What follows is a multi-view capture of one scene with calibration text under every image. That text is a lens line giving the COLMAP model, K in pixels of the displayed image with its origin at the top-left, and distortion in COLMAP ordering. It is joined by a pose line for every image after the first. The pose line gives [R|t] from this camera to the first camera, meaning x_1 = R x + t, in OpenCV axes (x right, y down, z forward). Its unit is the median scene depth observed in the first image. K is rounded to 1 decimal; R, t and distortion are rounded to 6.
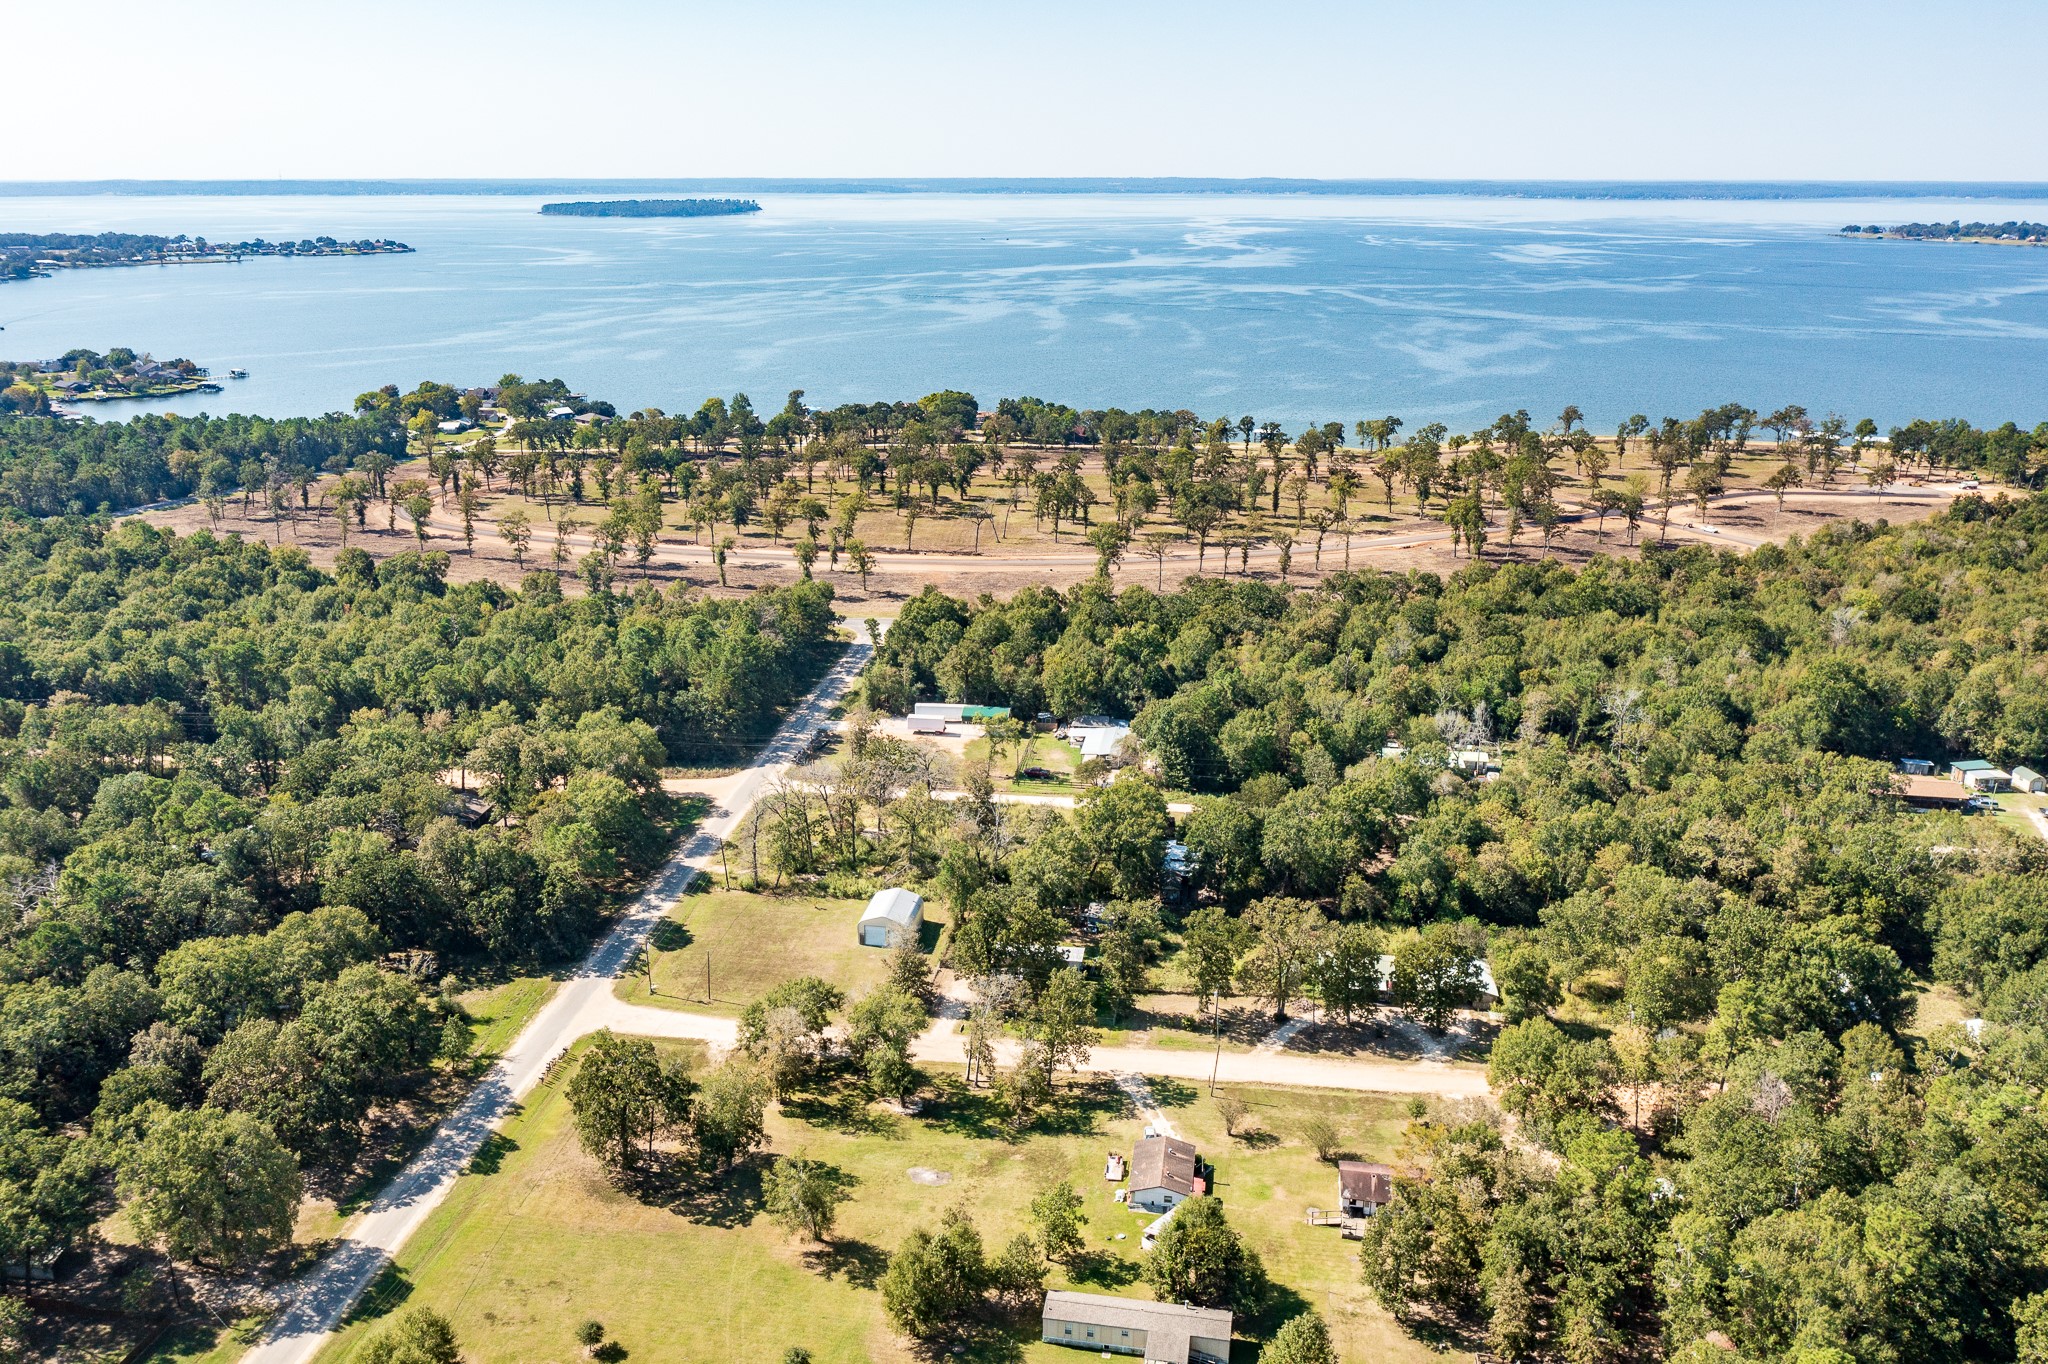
lens RADIAL K [[1679.6, 0, 1024.0], [0, 1679.6, 682.0], [0, 0, 1]] dist [-0.010222, 0.018659]
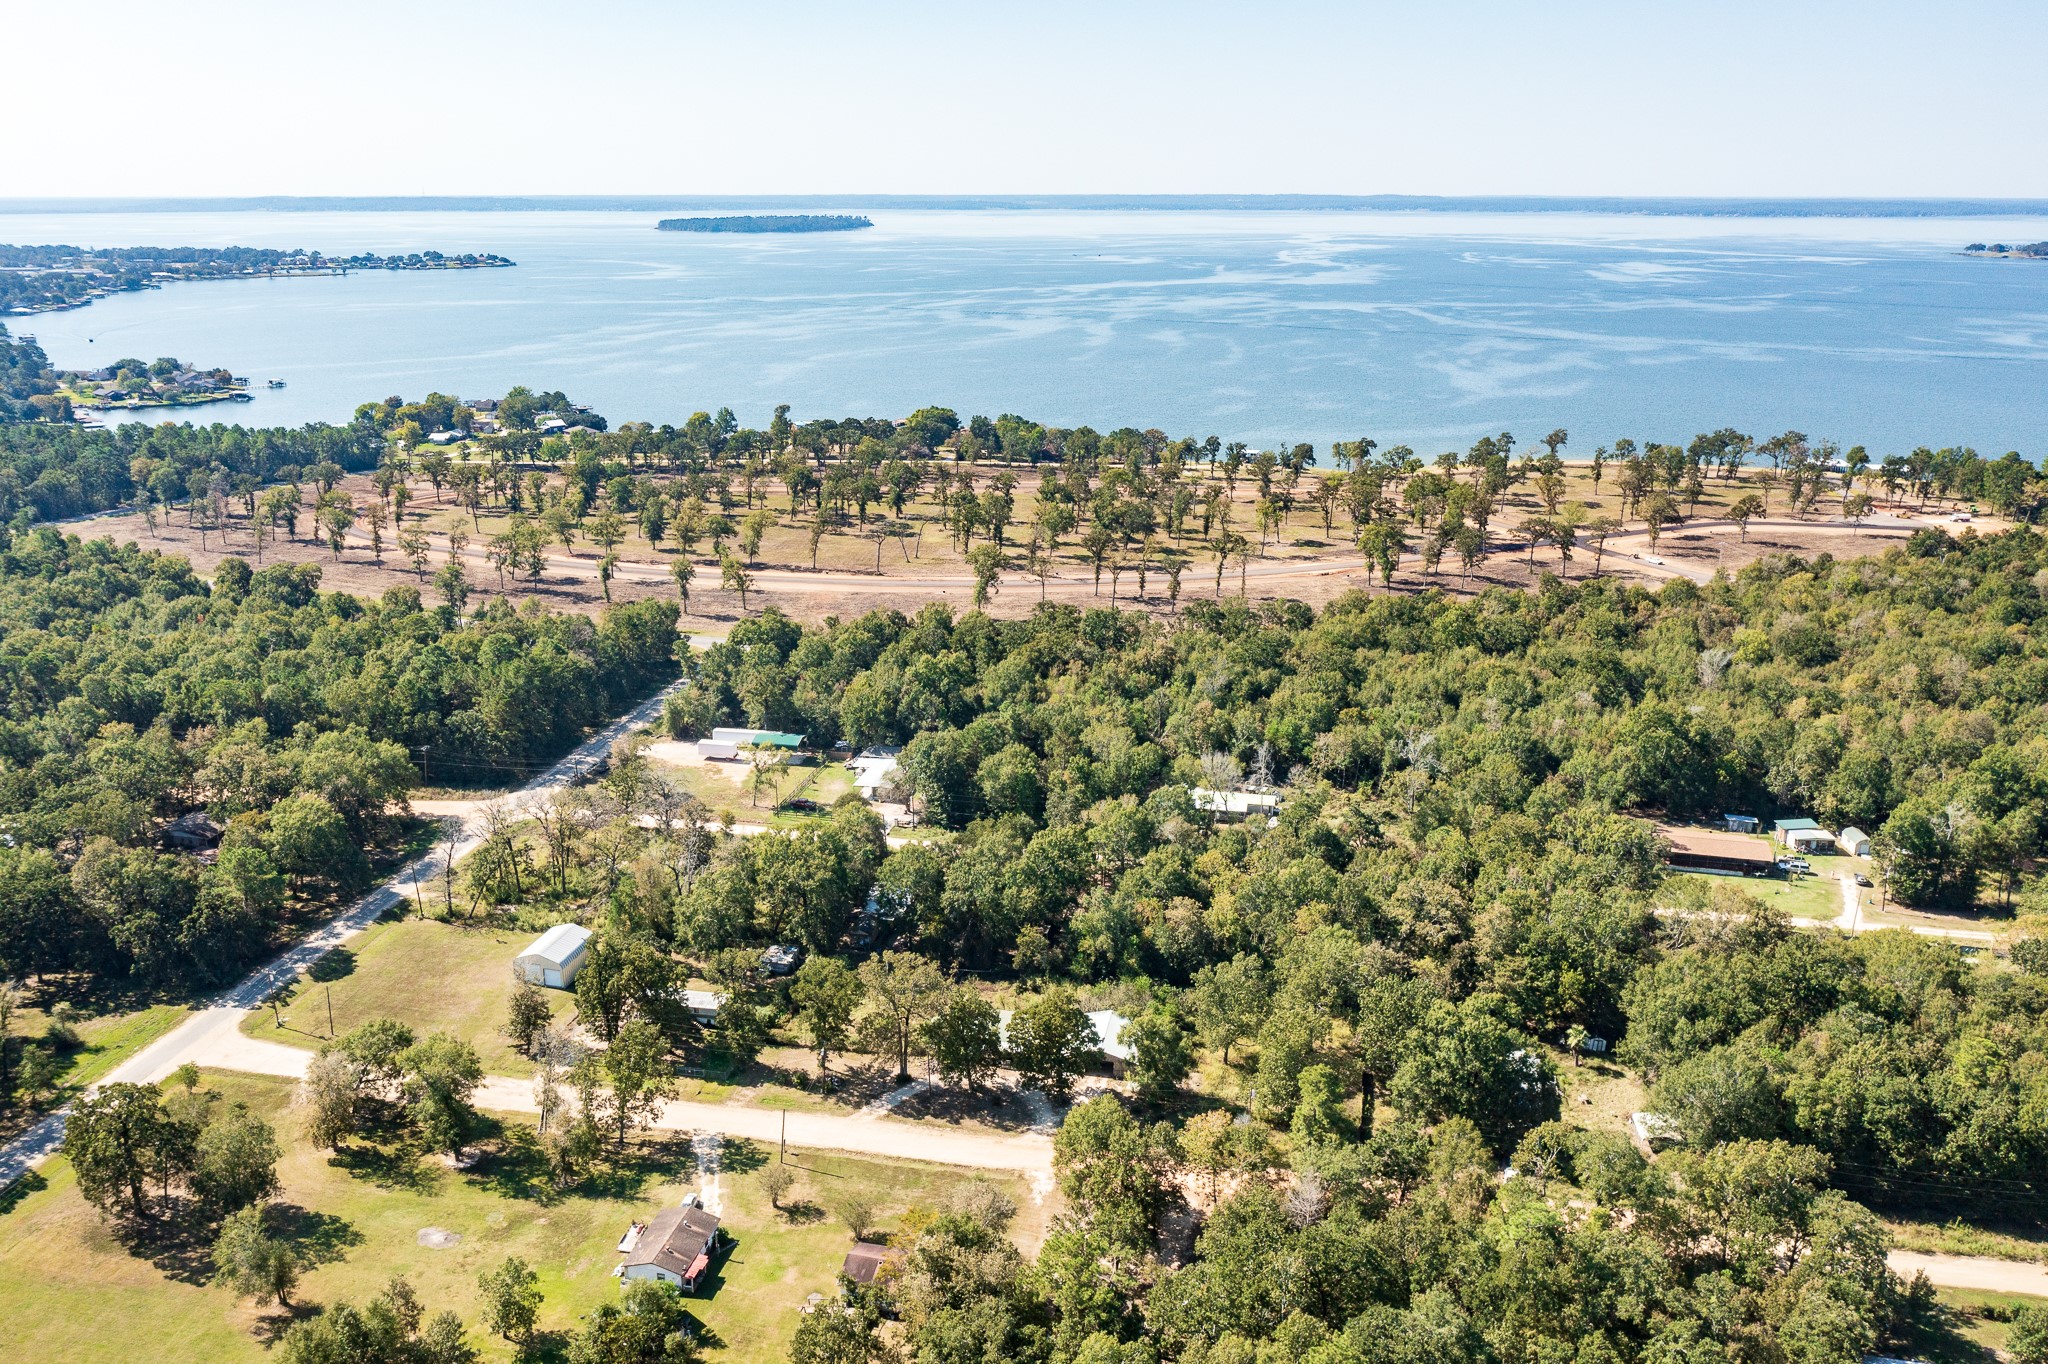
lens RADIAL K [[1671.3, 0, 1010.6], [0, 1671.3, 671.8], [0, 0, 1]] dist [-0.006818, 0.009724]
pose [[0.996969, 0.021546, -0.074754, 0.122262], [-0.022561, 0.999664, -0.012754, -0.007875], [0.074454, 0.014402, 0.997120, 0.028530]]
